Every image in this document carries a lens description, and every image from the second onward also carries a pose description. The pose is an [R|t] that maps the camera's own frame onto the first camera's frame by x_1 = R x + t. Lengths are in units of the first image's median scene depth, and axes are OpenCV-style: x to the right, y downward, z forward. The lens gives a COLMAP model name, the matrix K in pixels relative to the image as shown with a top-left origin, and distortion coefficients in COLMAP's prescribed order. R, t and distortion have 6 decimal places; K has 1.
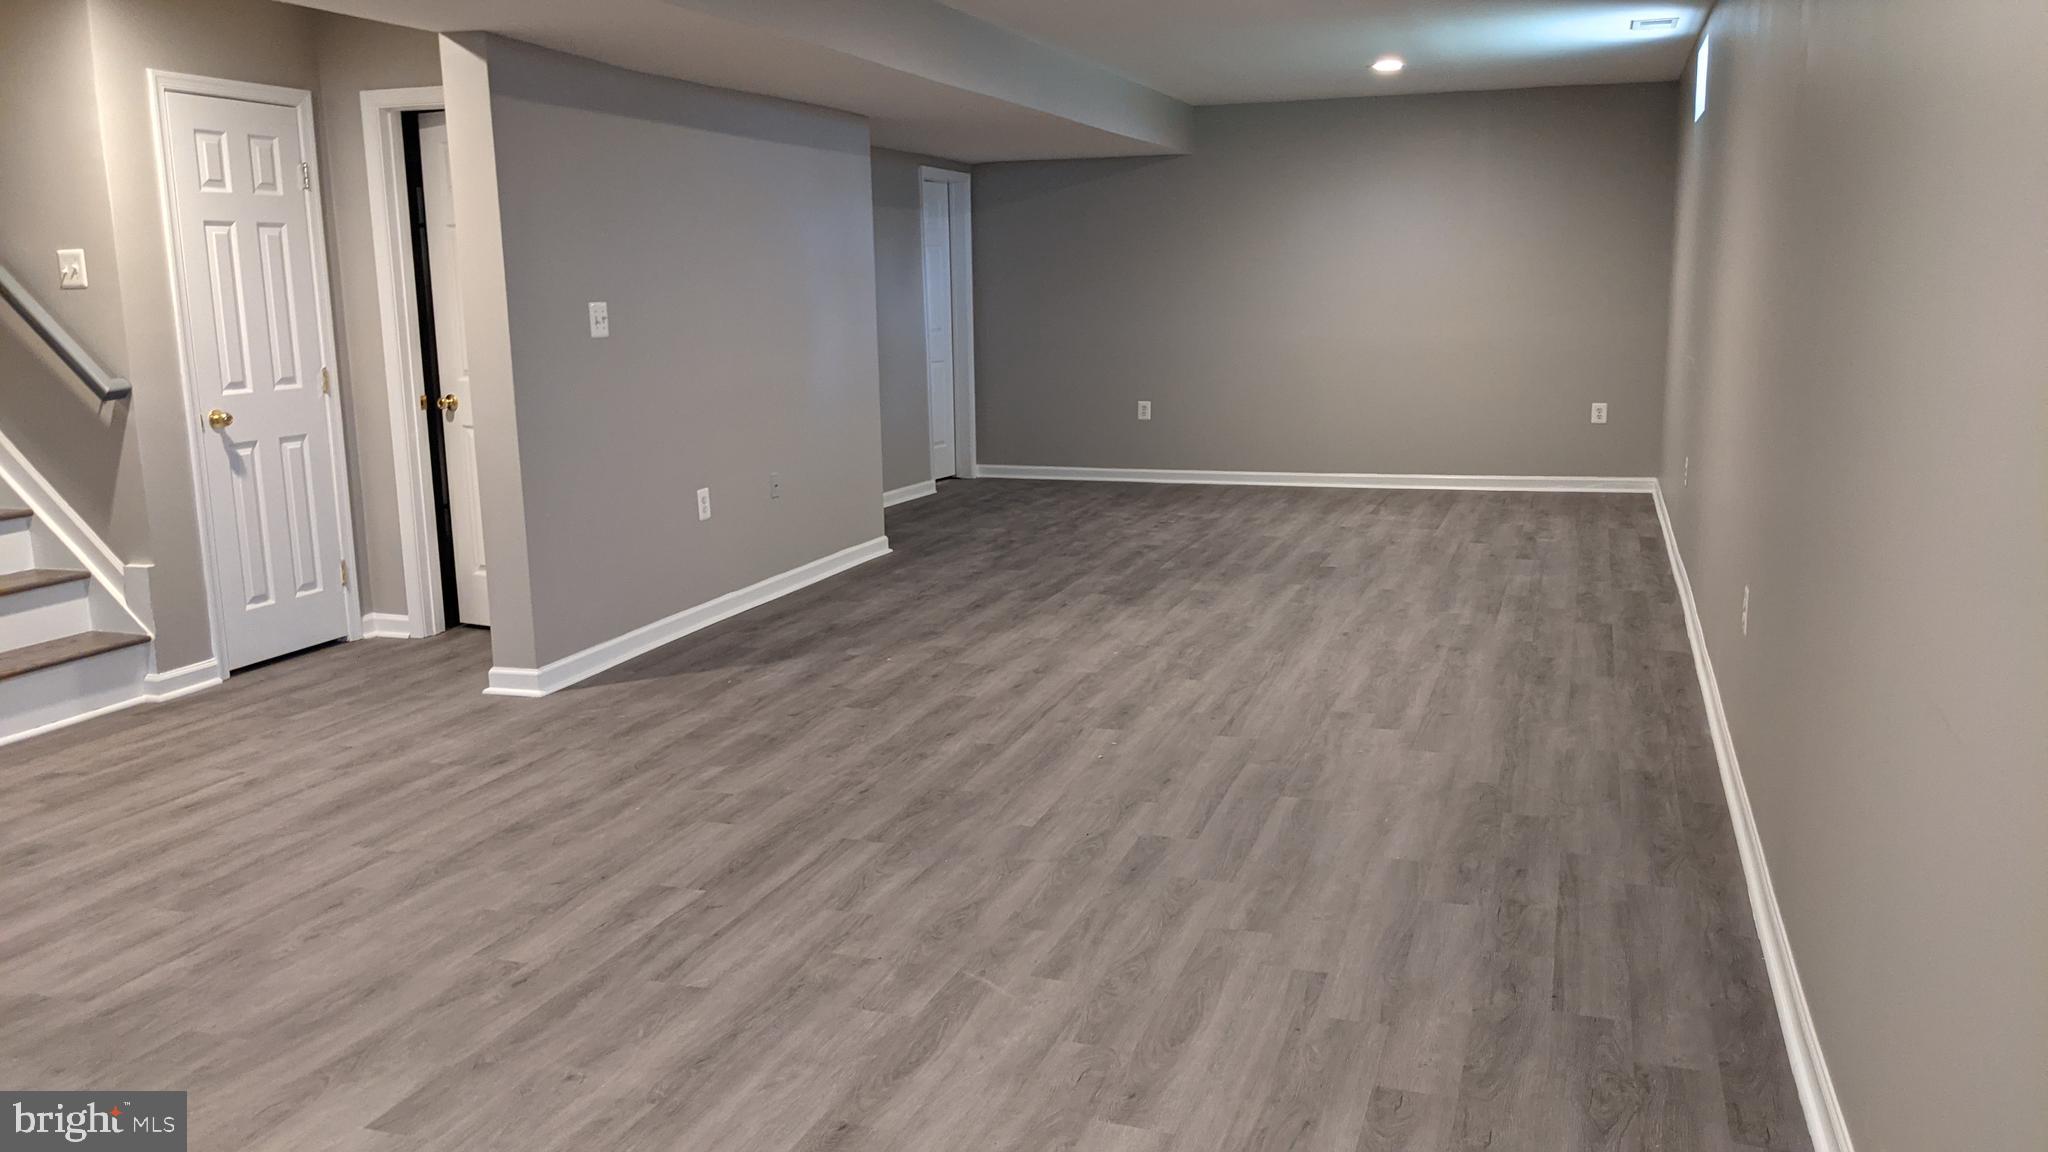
lens RADIAL K [[1607.4, 0, 1031.7], [0, 1607.4, 585.6], [0, 0, 1]] dist [0.088154, -0.151446]
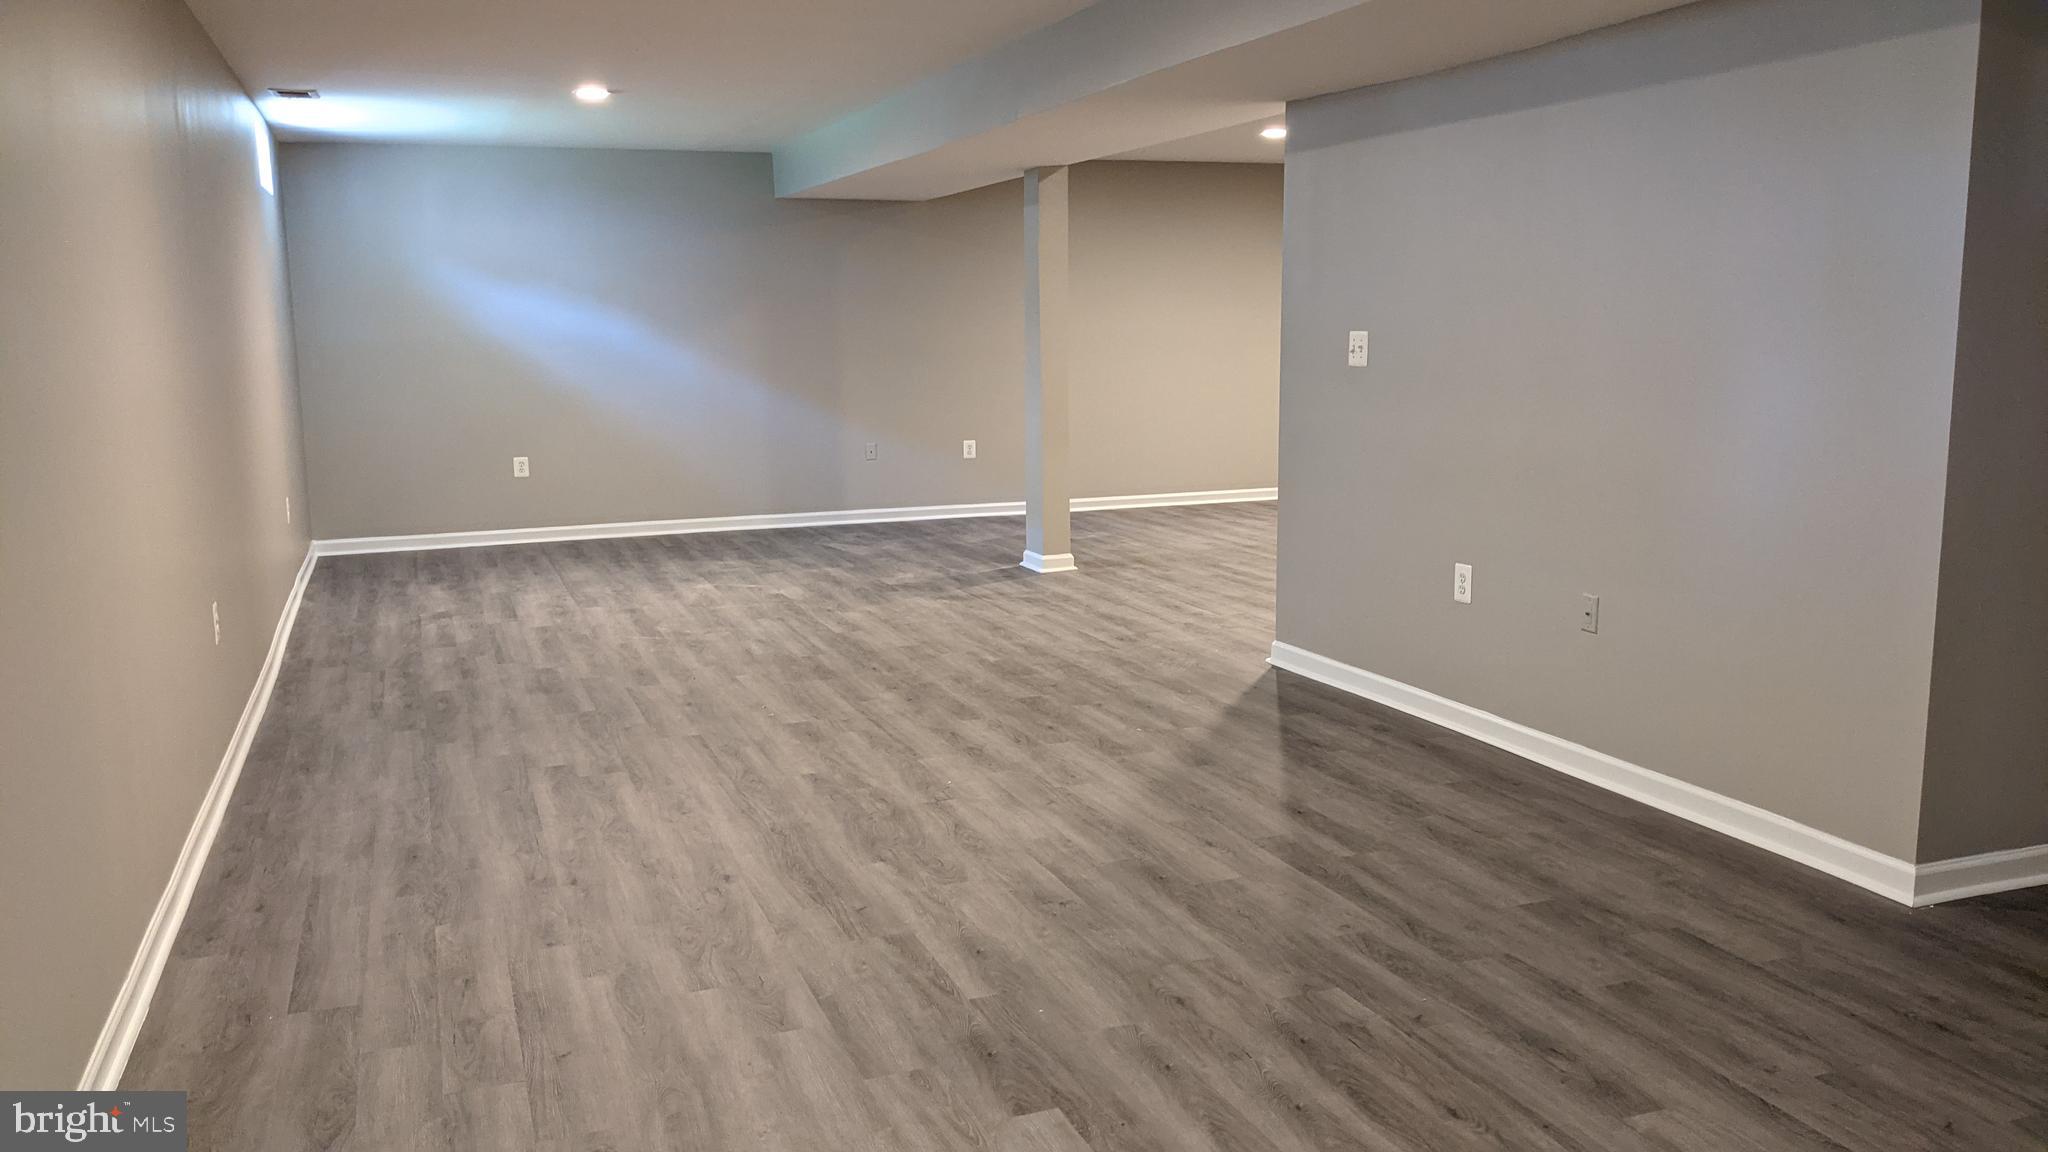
lens RADIAL K [[1607.4, 0, 1031.7], [0, 1607.4, 585.6], [0, 0, 1]] dist [0.088154, -0.151446]
pose [[-0.769837, 0.131369, -0.624574, 0.657016], [-0.094293, 0.944439, 0.314871, -0.397630], [0.631237, 0.301293, -0.714677, 2.018639]]
